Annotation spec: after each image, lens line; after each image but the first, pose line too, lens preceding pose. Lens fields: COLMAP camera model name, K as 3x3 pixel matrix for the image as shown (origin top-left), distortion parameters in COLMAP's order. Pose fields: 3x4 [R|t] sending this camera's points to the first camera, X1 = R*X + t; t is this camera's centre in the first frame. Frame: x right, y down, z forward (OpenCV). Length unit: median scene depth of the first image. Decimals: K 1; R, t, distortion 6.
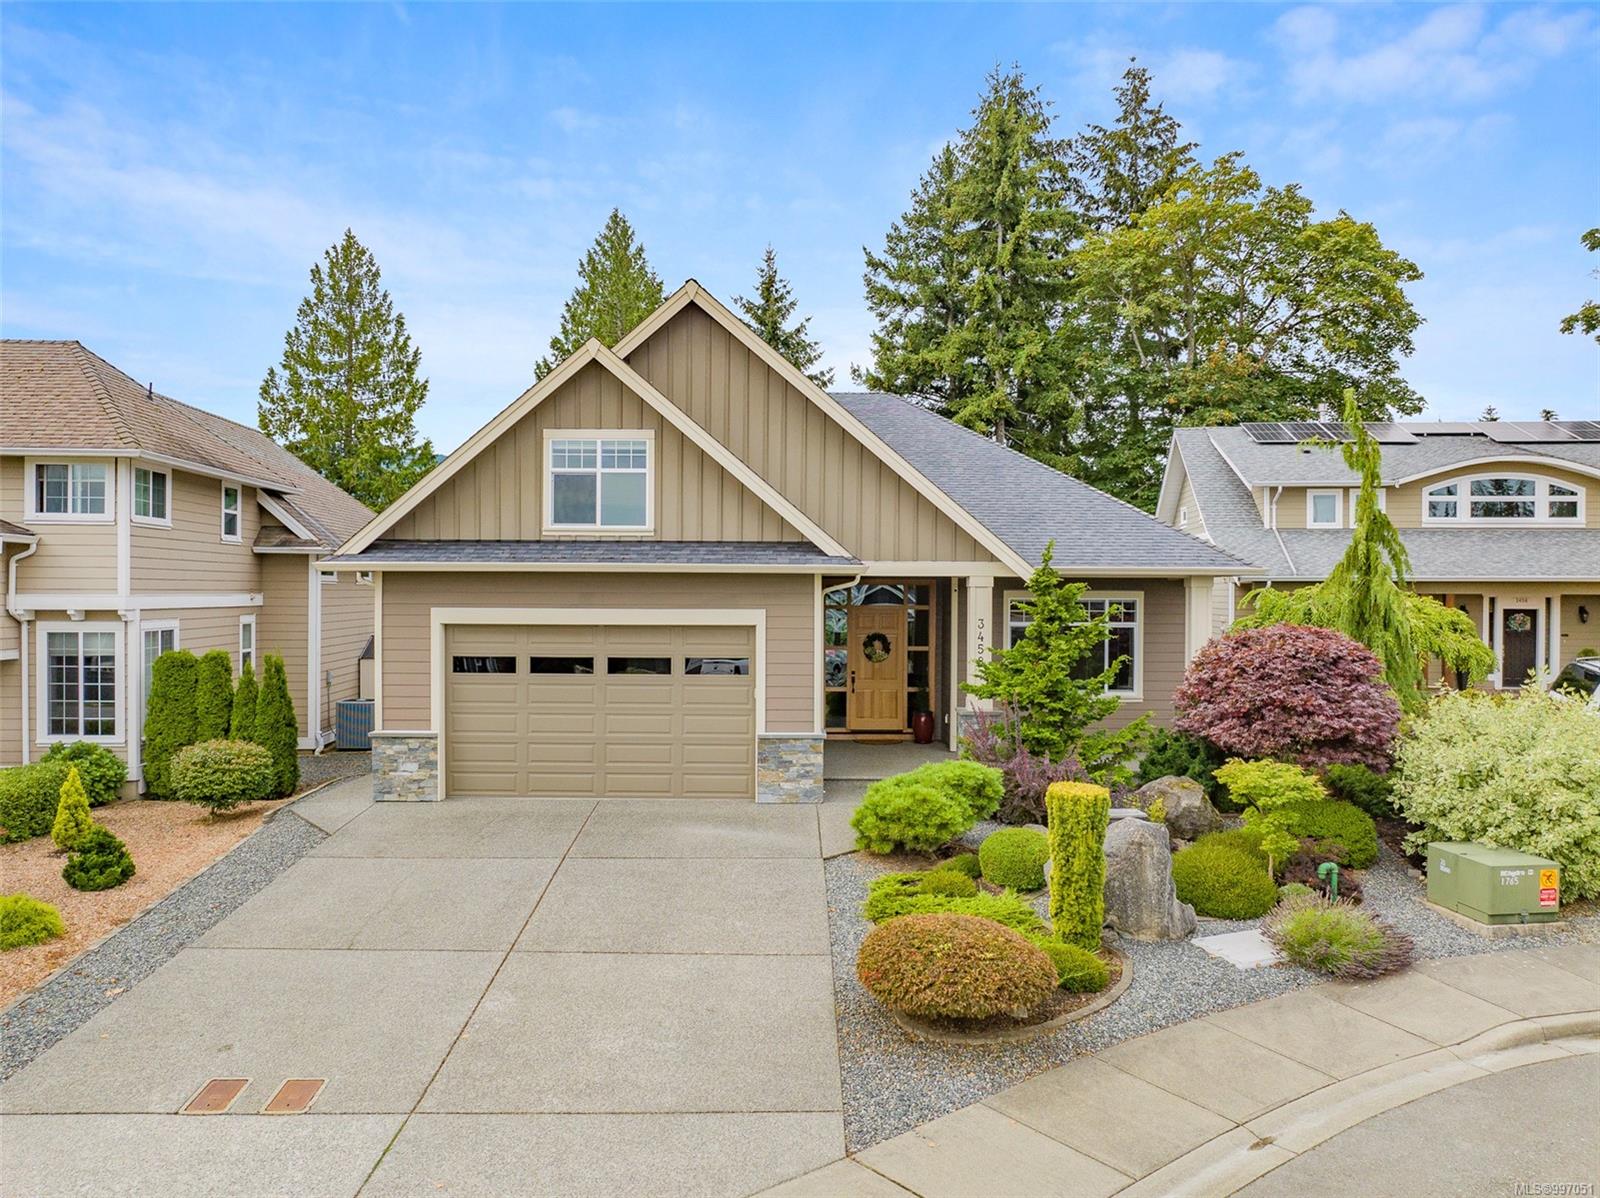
lens RADIAL K [[1128.5, 0, 800.0], [0, 1128.5, 599.0], [0, 0, 1]] dist [-0.037022, -0.002931]
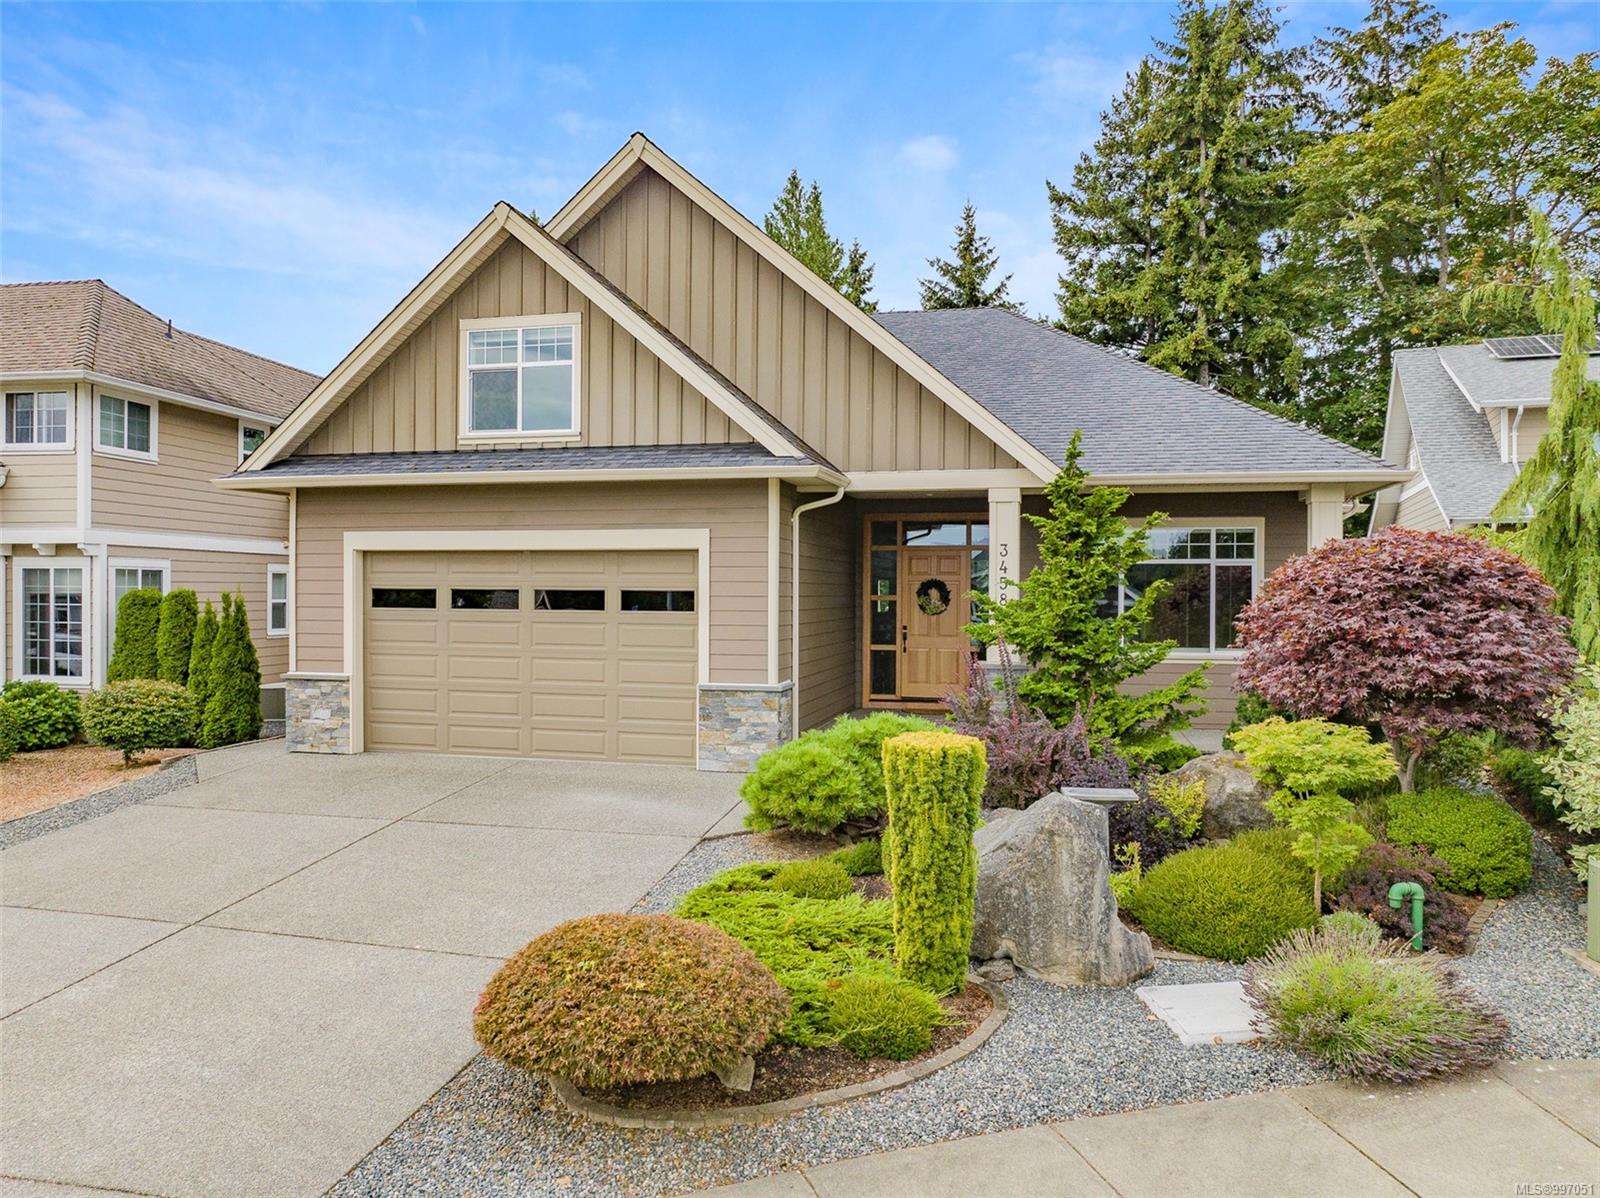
lens RADIAL K [[1130.0, 0, 800.6], [0, 1130.0, 598.3], [0, 0, 1]] dist [-0.046519, 0.014712]
pose [[0.970889, 0.001475, -0.239526, 0.222418], [-0.002088, 0.999995, -0.002306, 0.060145], [0.239521, 0.002739, 0.970887, 0.237818]]
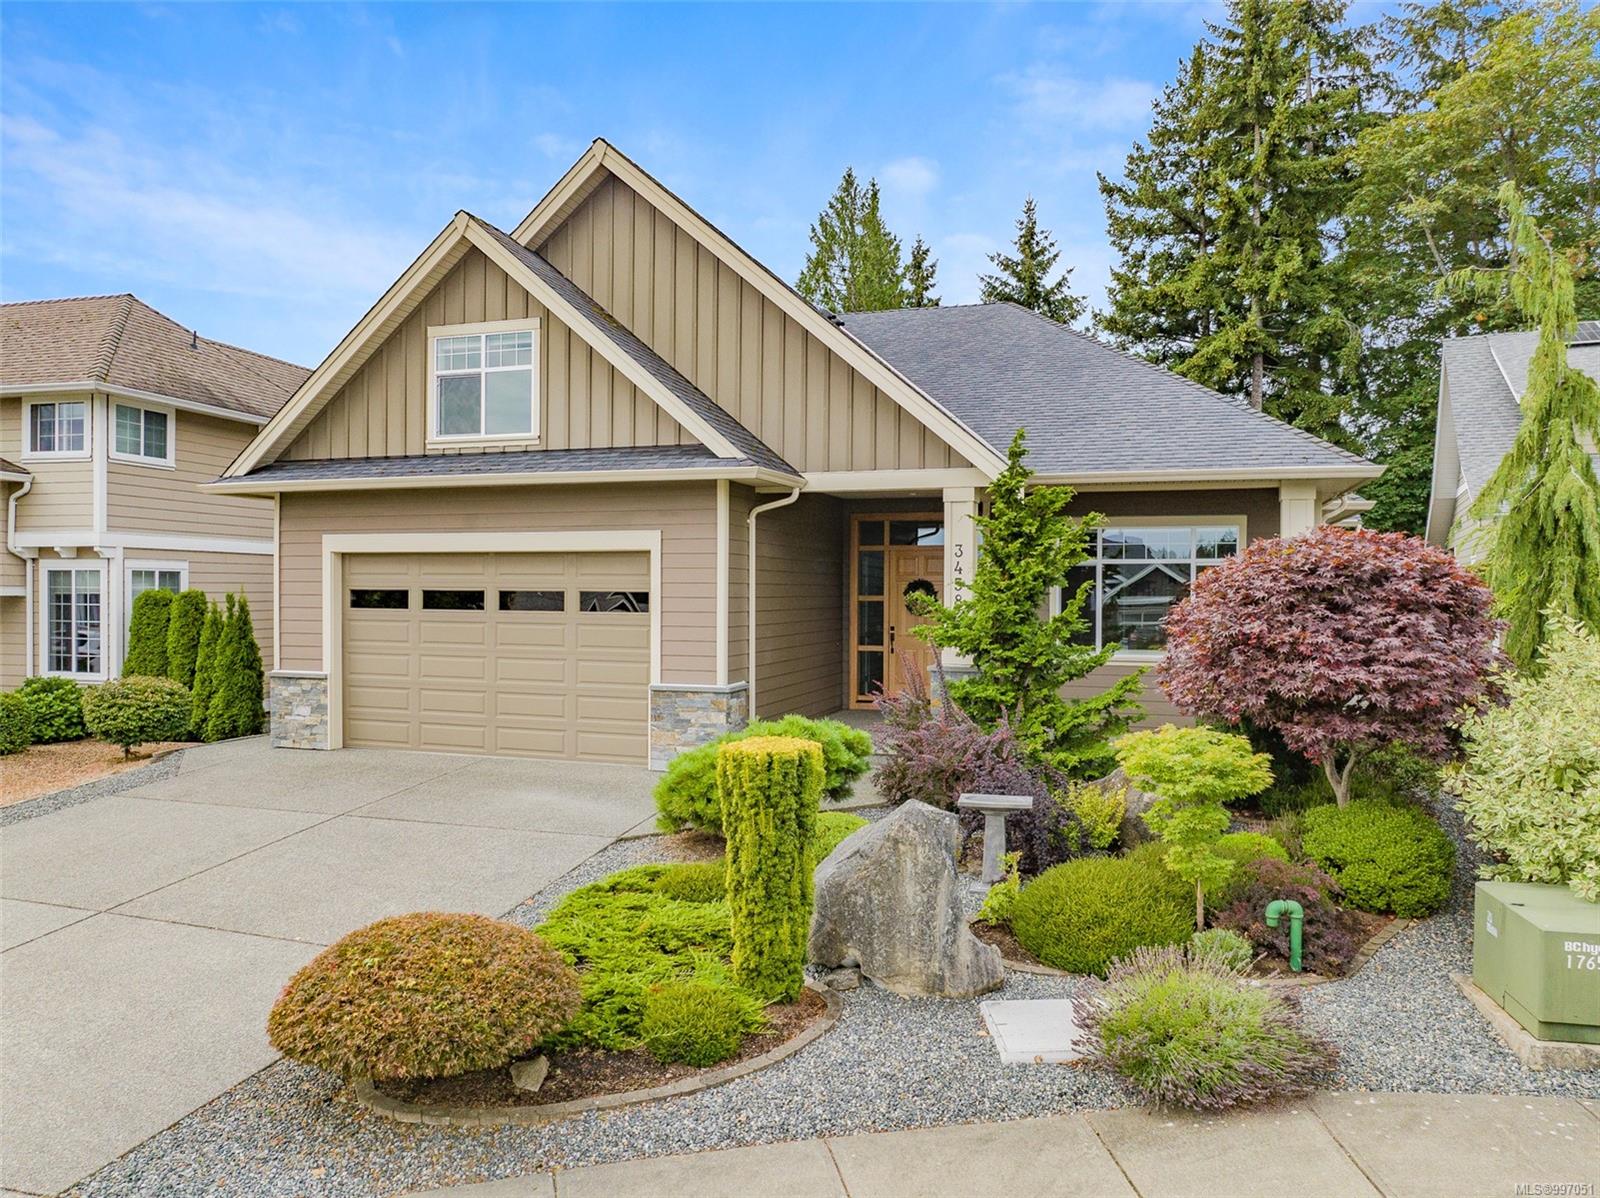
lens RADIAL K [[1130.0, 0, 800.6], [0, 1130.0, 598.3], [0, 0, 1]] dist [-0.046519, 0.014712]
pose [[0.948405, 0.002308, -0.317054, 0.316984], [-0.002601, 0.999996, -0.000502, 0.057757], [0.317052, 0.001300, 0.948407, 0.267388]]
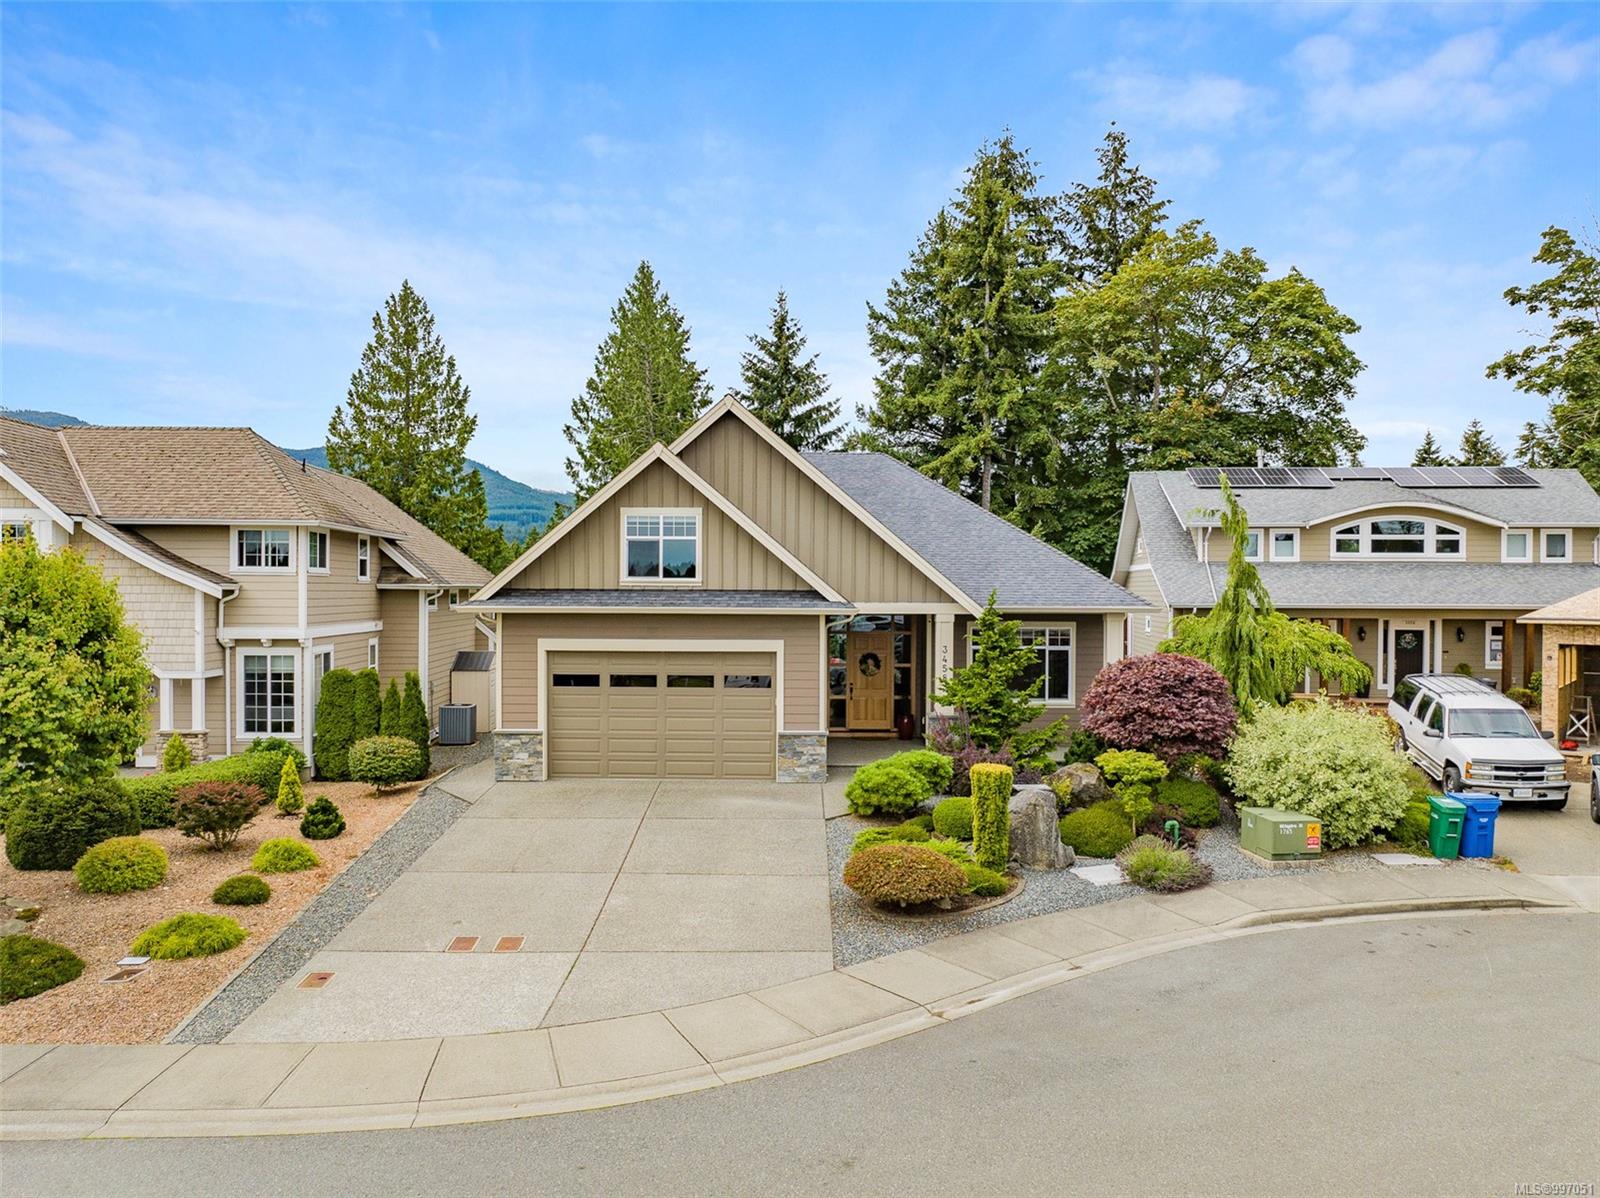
lens RADIAL K [[1128.8, 0, 799.0], [0, 1128.8, 599.7], [0, 0, 1]] dist [-0.035013, -0.003467]
pose [[0.999943, 0.000336, -0.010691, 0.002325], [-0.000334, 1.000000, 0.000212, -0.039505], [0.010691, -0.000208, 0.999943, -0.356167]]
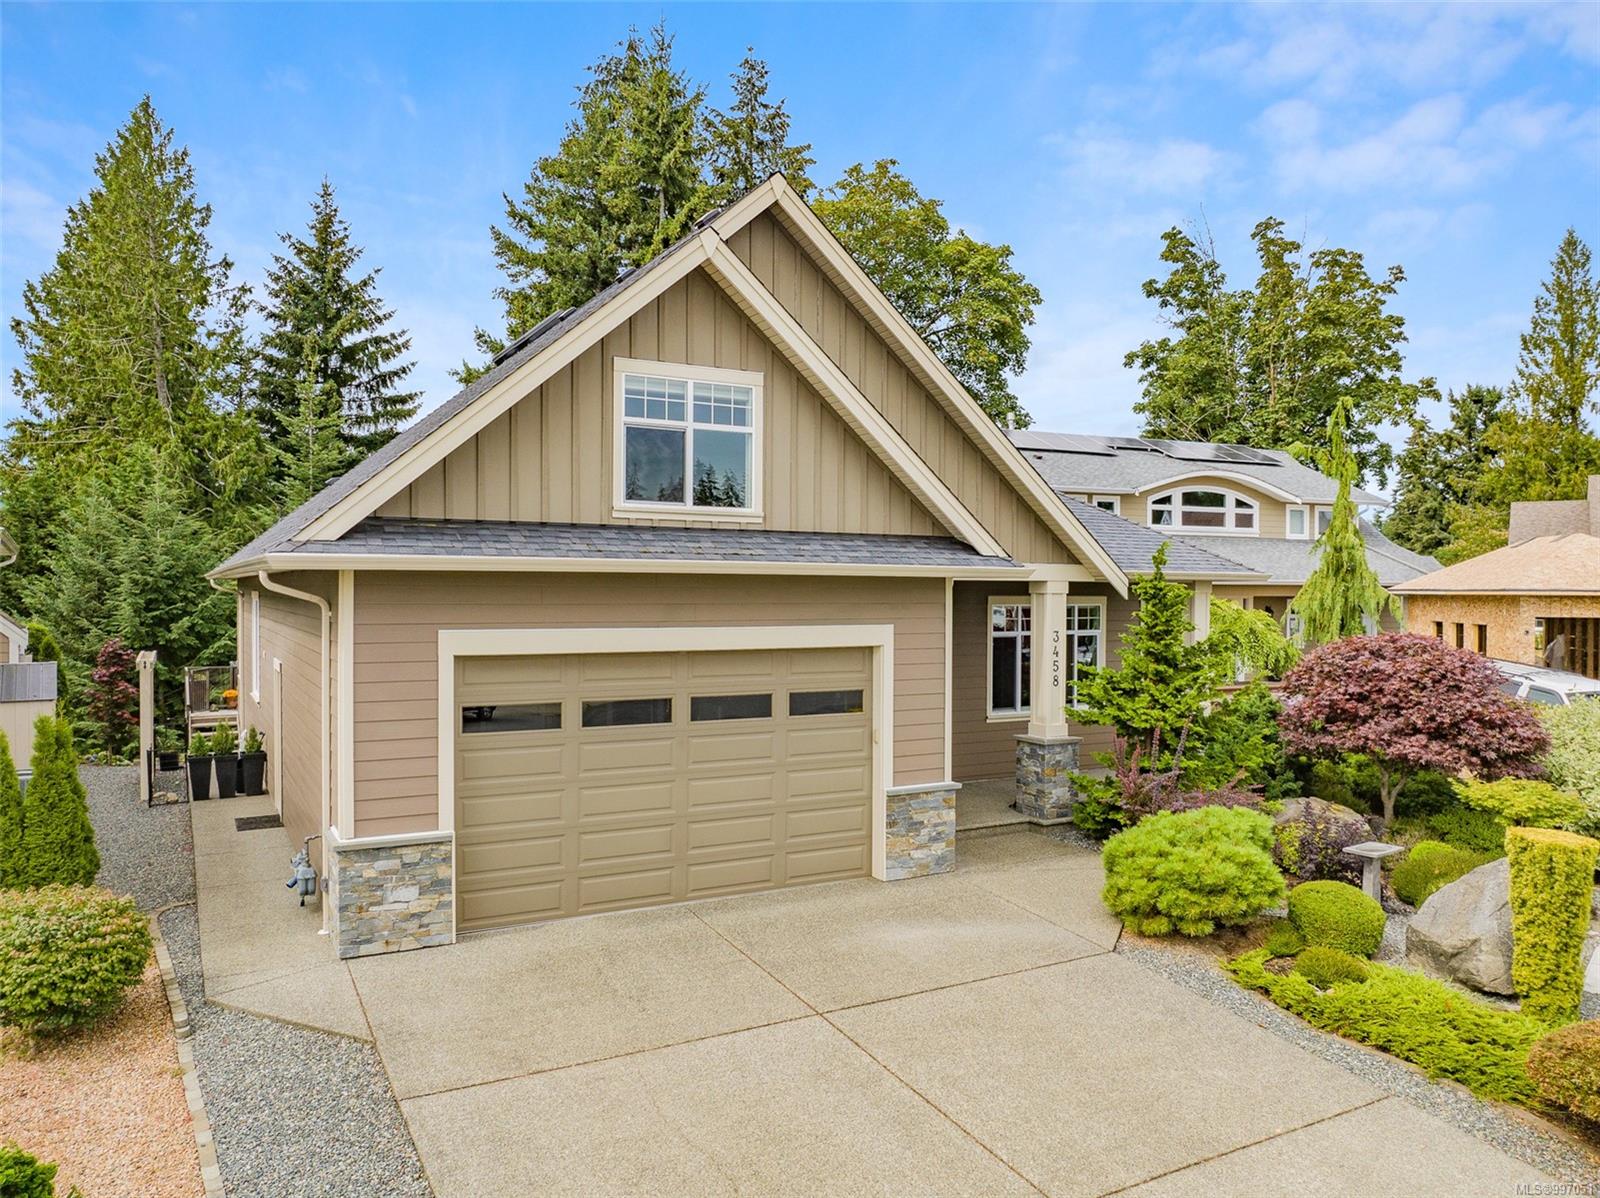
lens RADIAL K [[1130.0, 0, 800.6], [0, 1130.0, 598.3], [0, 0, 1]] dist [-0.046519, 0.014712]
pose [[0.875014, -0.003886, 0.484081, -0.448435], [0.002333, 0.999990, 0.003810, -0.011389], [-0.484091, -0.002204, 0.875015, 0.365725]]
